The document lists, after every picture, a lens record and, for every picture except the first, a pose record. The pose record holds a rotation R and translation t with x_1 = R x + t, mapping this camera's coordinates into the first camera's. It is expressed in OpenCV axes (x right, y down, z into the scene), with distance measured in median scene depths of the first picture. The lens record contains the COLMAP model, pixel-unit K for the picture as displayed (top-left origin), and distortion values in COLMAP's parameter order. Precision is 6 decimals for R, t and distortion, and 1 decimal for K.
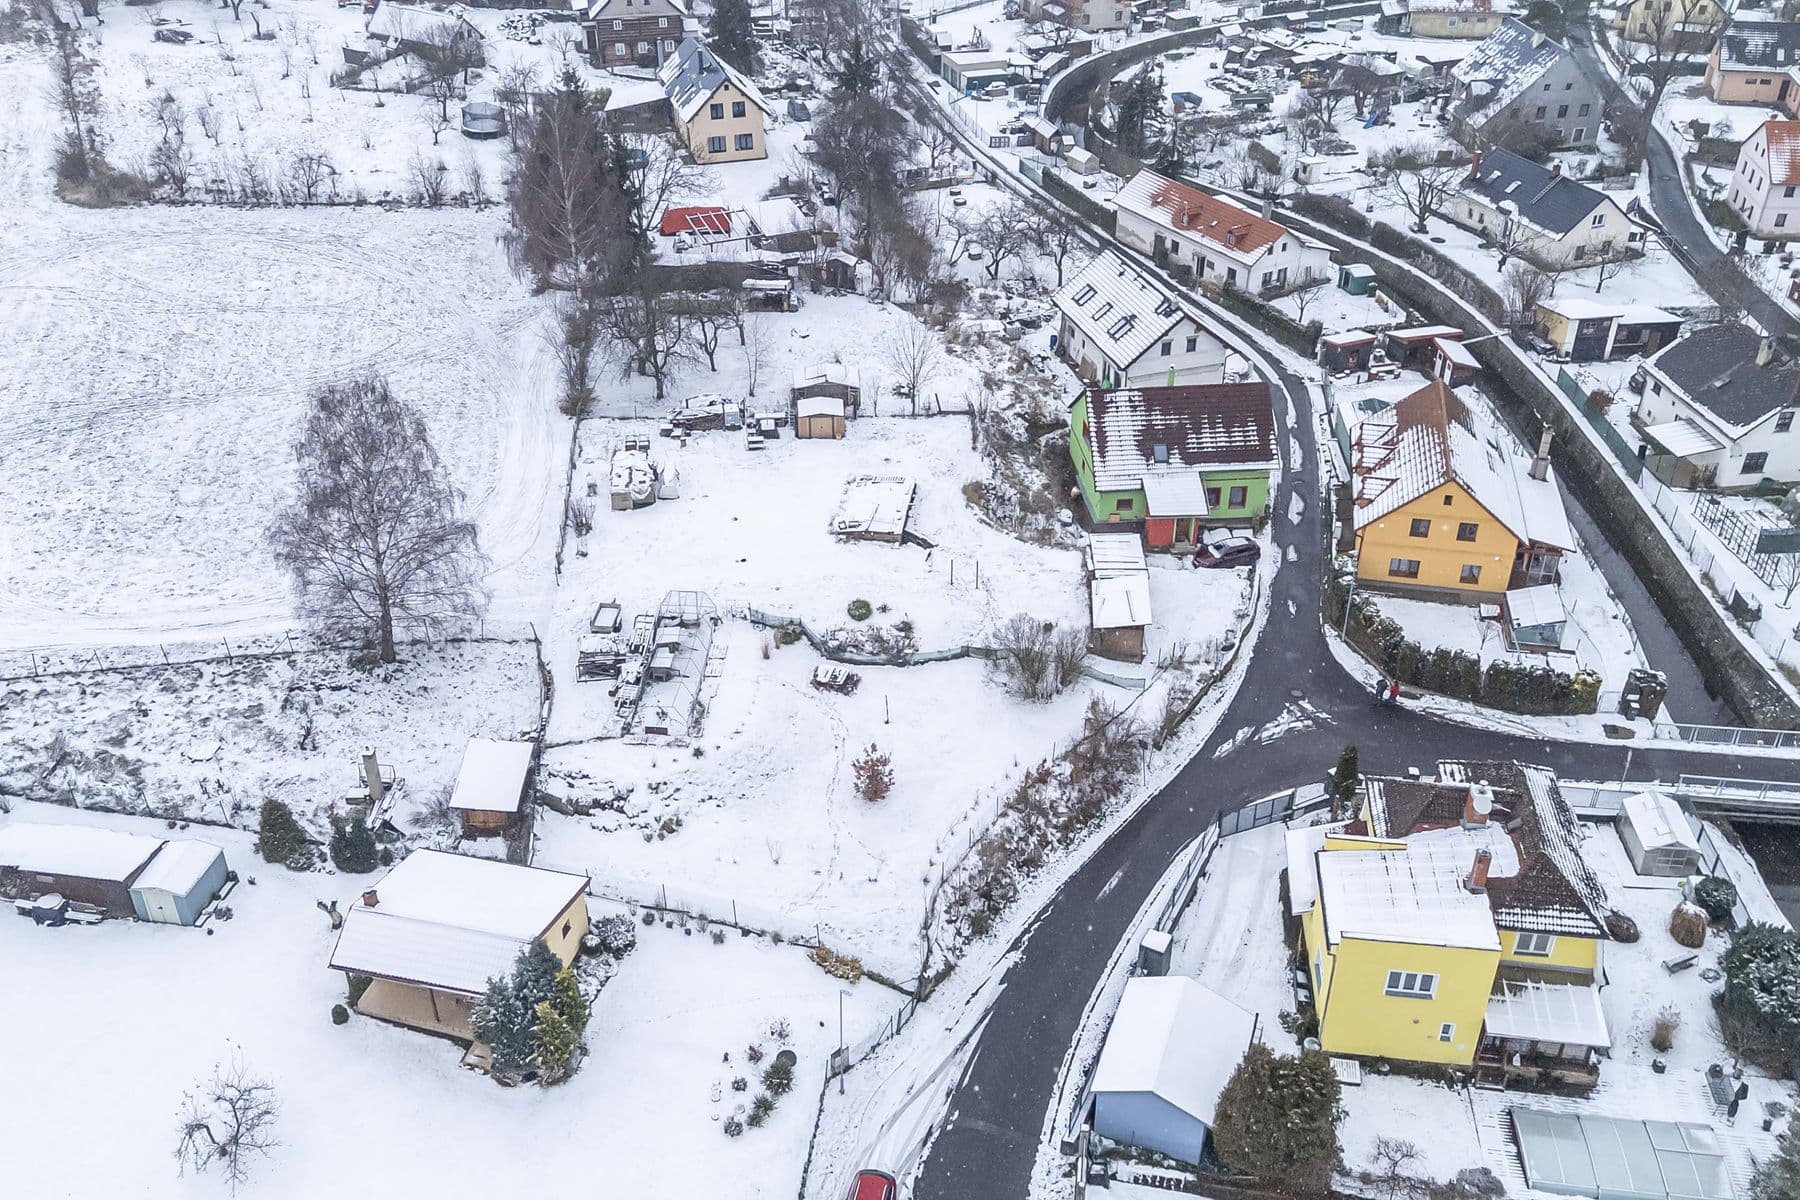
lens RADIAL K [[1553.6, 0, 904.7], [0, 1553.6, 601.2], [0, 0, 1]] dist [0.080188, -0.082365]
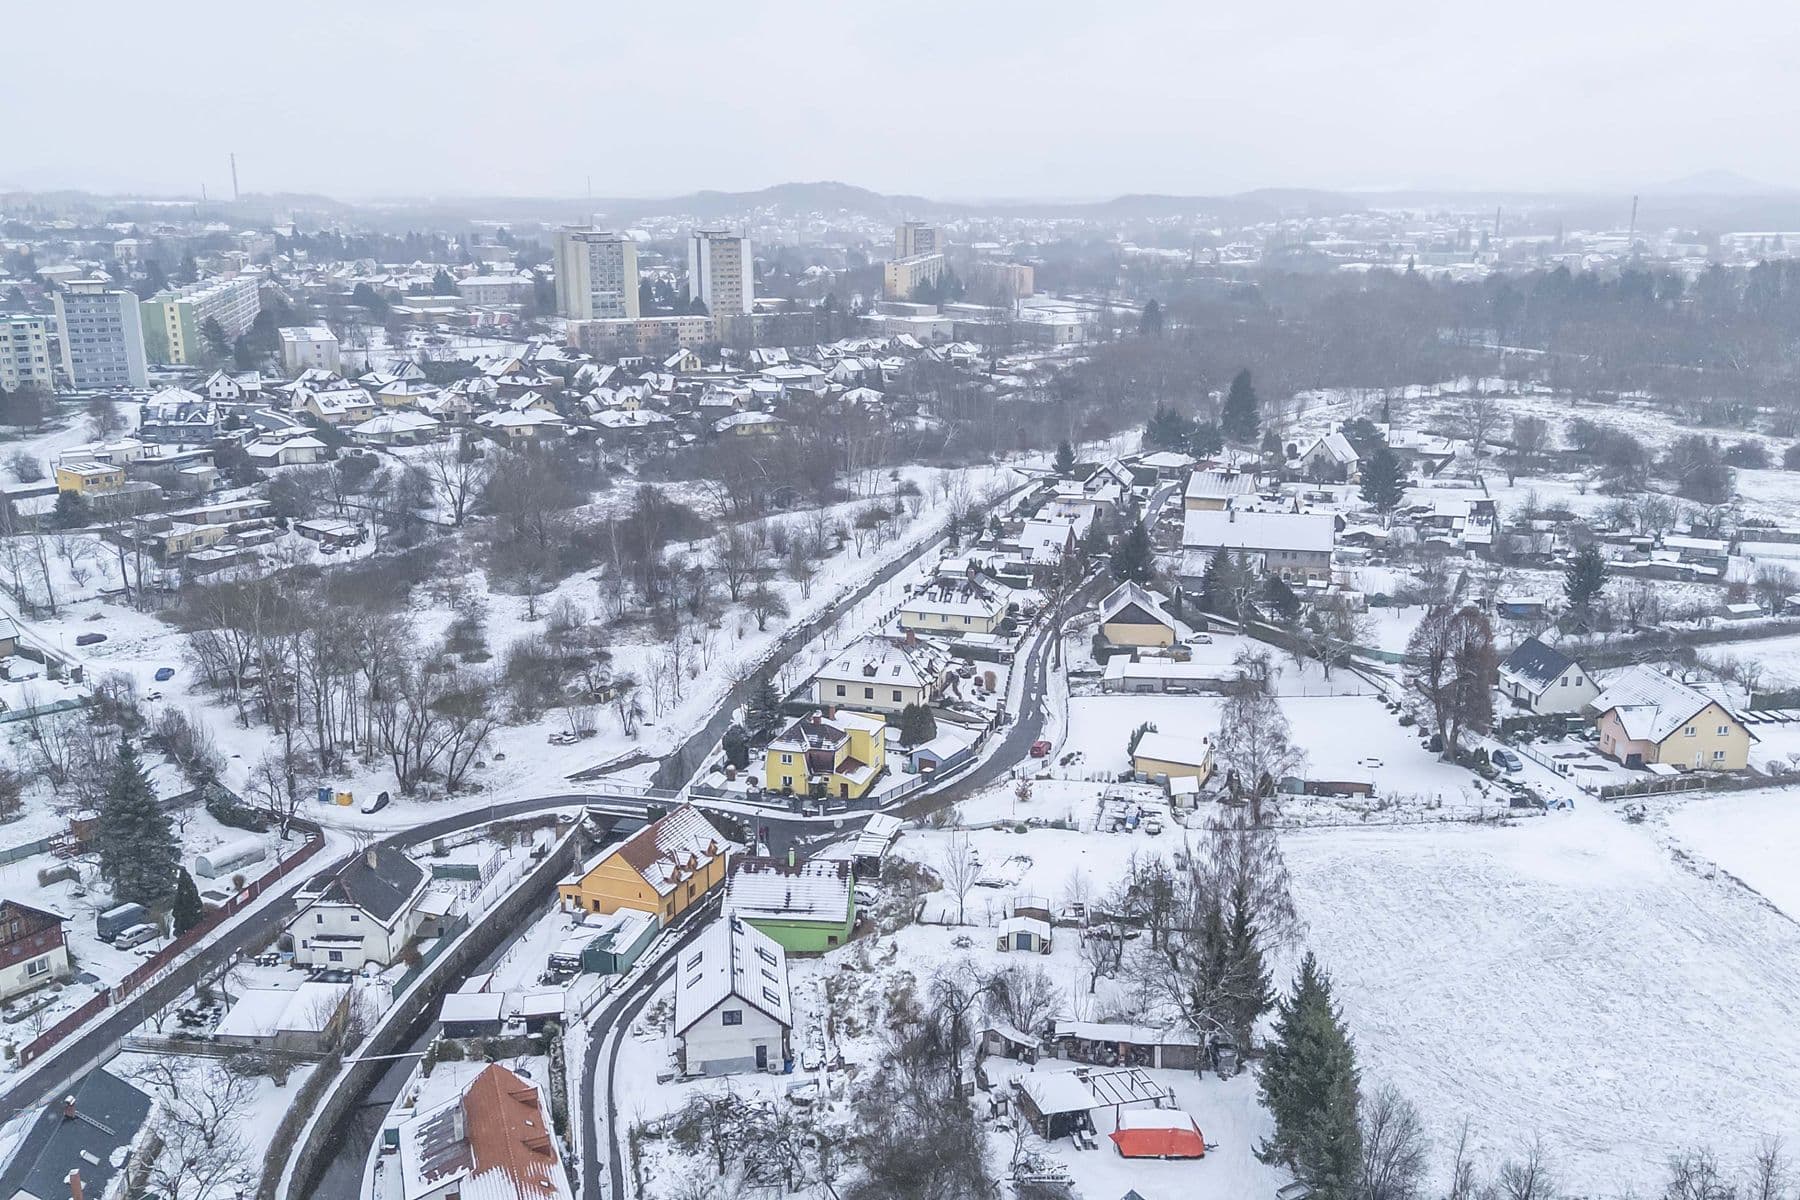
lens RADIAL K [[1553.6, 0, 905.0], [0, 1553.6, 601.2], [0, 0, 1]] dist [0.080188, -0.082365]
pose [[-0.984943, -0.035694, 0.169153, -0.204243], [0.101390, 0.673240, 0.732440, -1.623331], [-0.140024, 0.738562, -0.659484, 2.106027]]
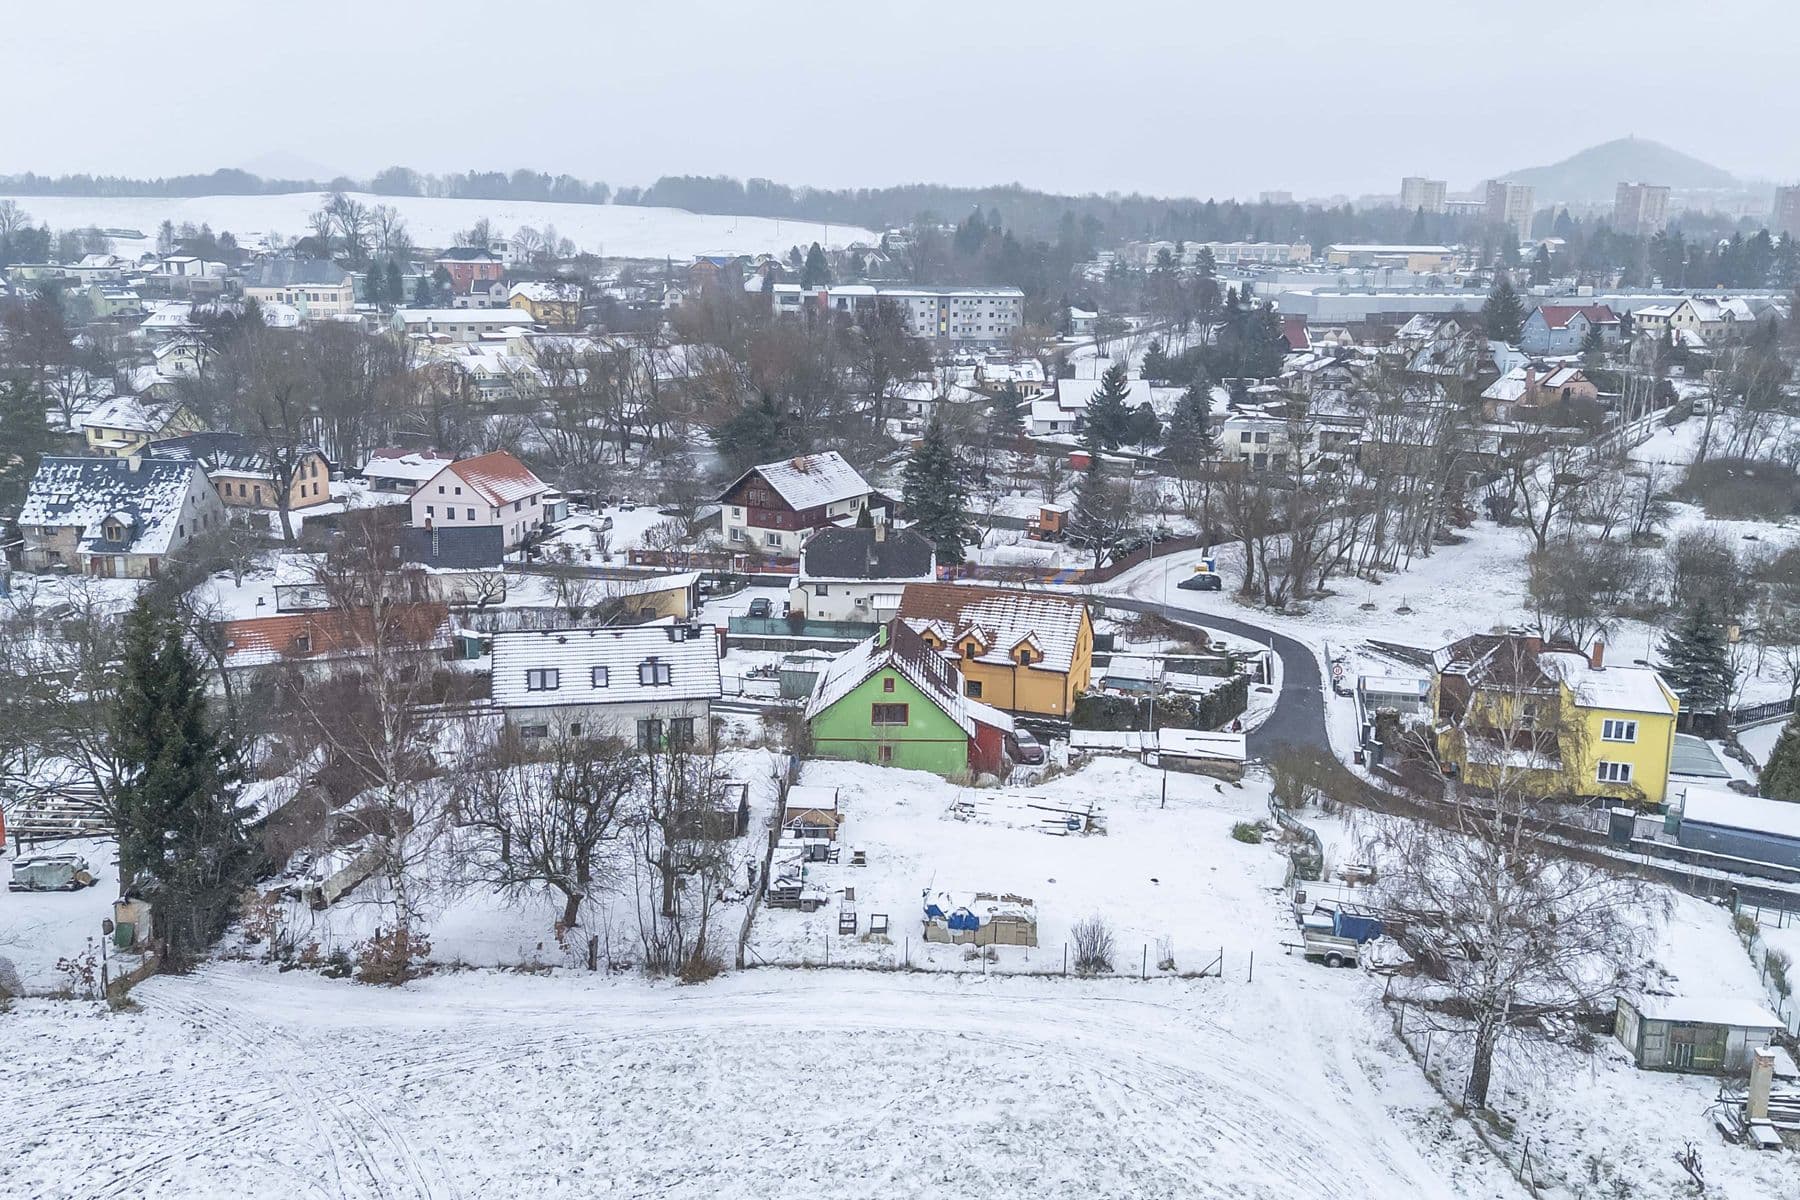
lens RADIAL K [[1553.6, 0, 902.6], [0, 1553.6, 615.1], [0, 0, 1]] dist [0.080188, -0.082365]
pose [[0.101788, -0.227564, 0.968428, -0.907435], [0.530324, 0.836036, 0.140714, -0.337542], [-0.841663, 0.499258, 0.205781, 0.932226]]
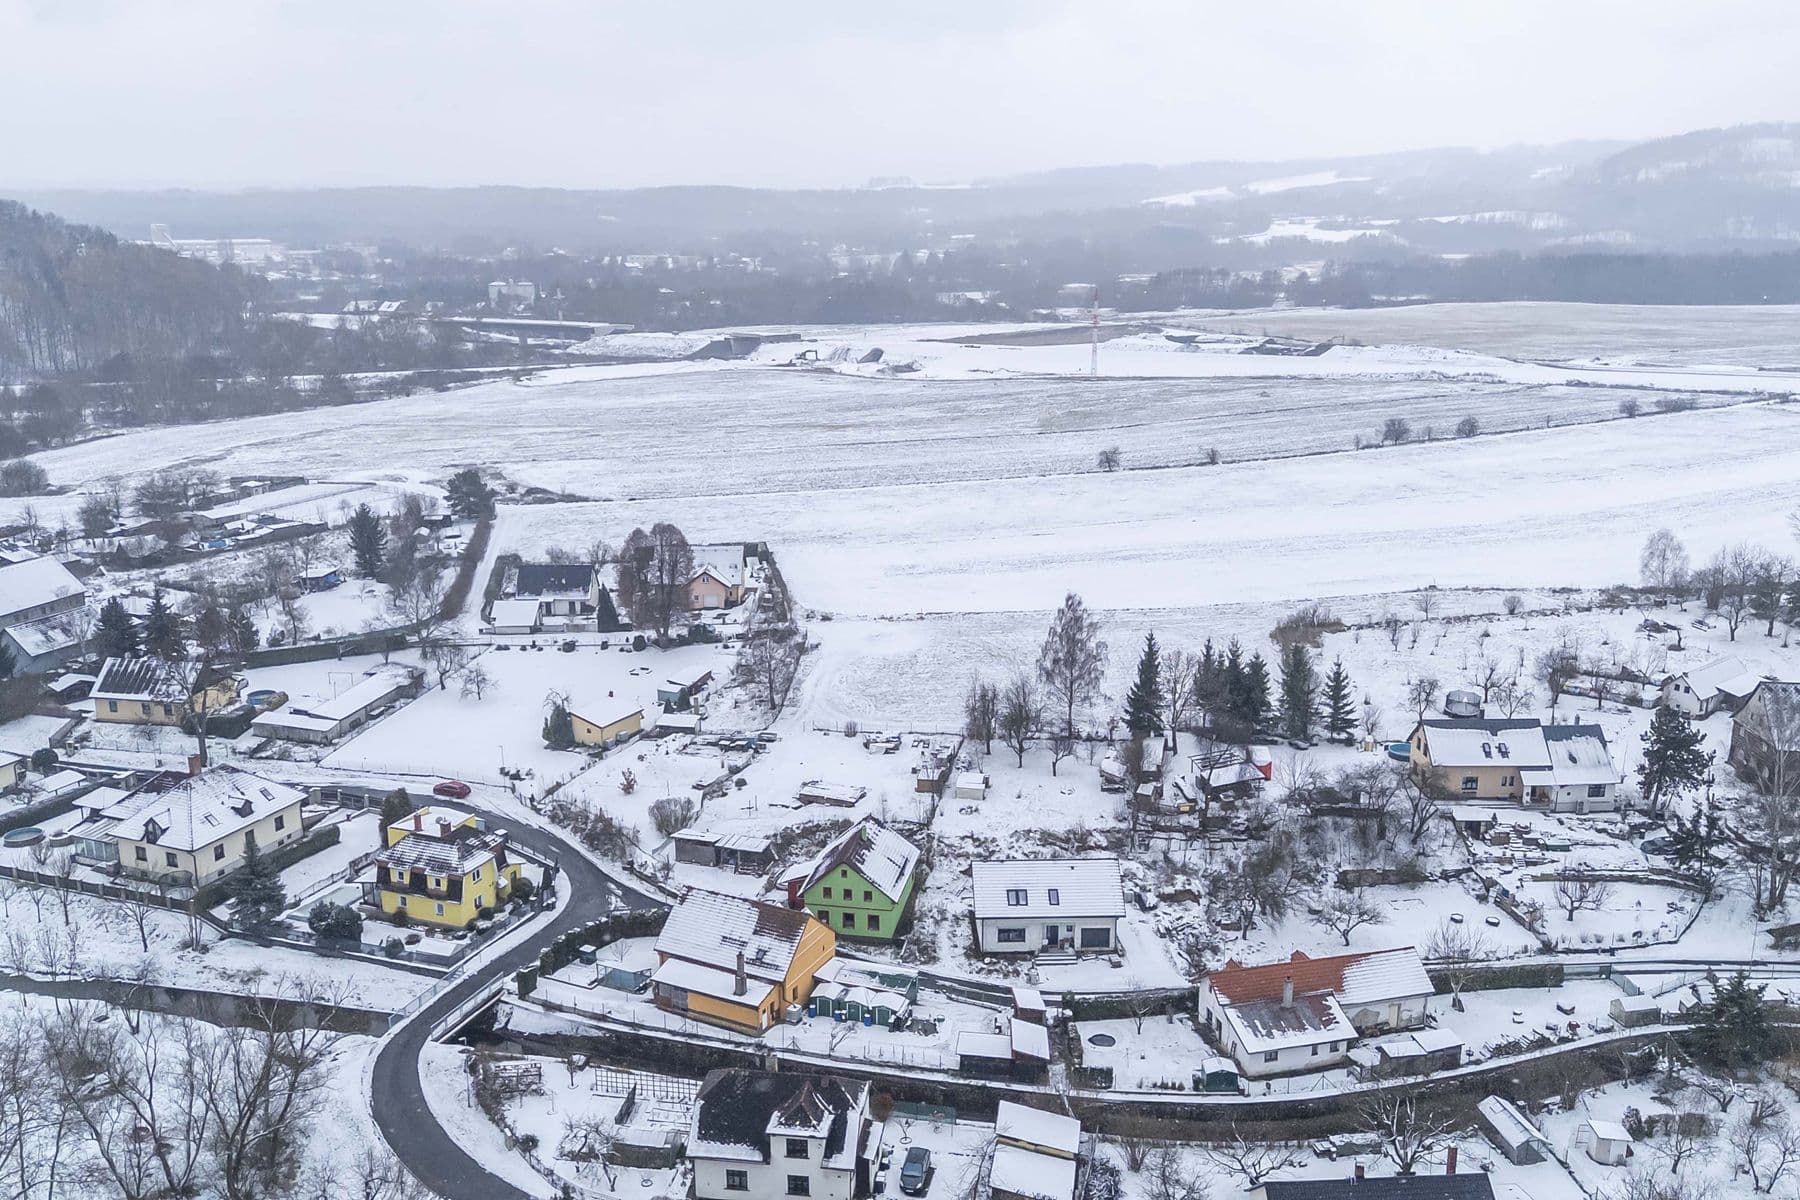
lens RADIAL K [[1553.6, 0, 906.1], [0, 1553.6, 593.8], [0, 0, 1]] dist [0.080188, -0.082365]
pose [[-0.253145, 0.247967, -0.935110, 1.803309], [-0.528741, 0.773993, 0.348379, -1.040315], [0.810155, 0.582621, -0.064822, 1.186631]]
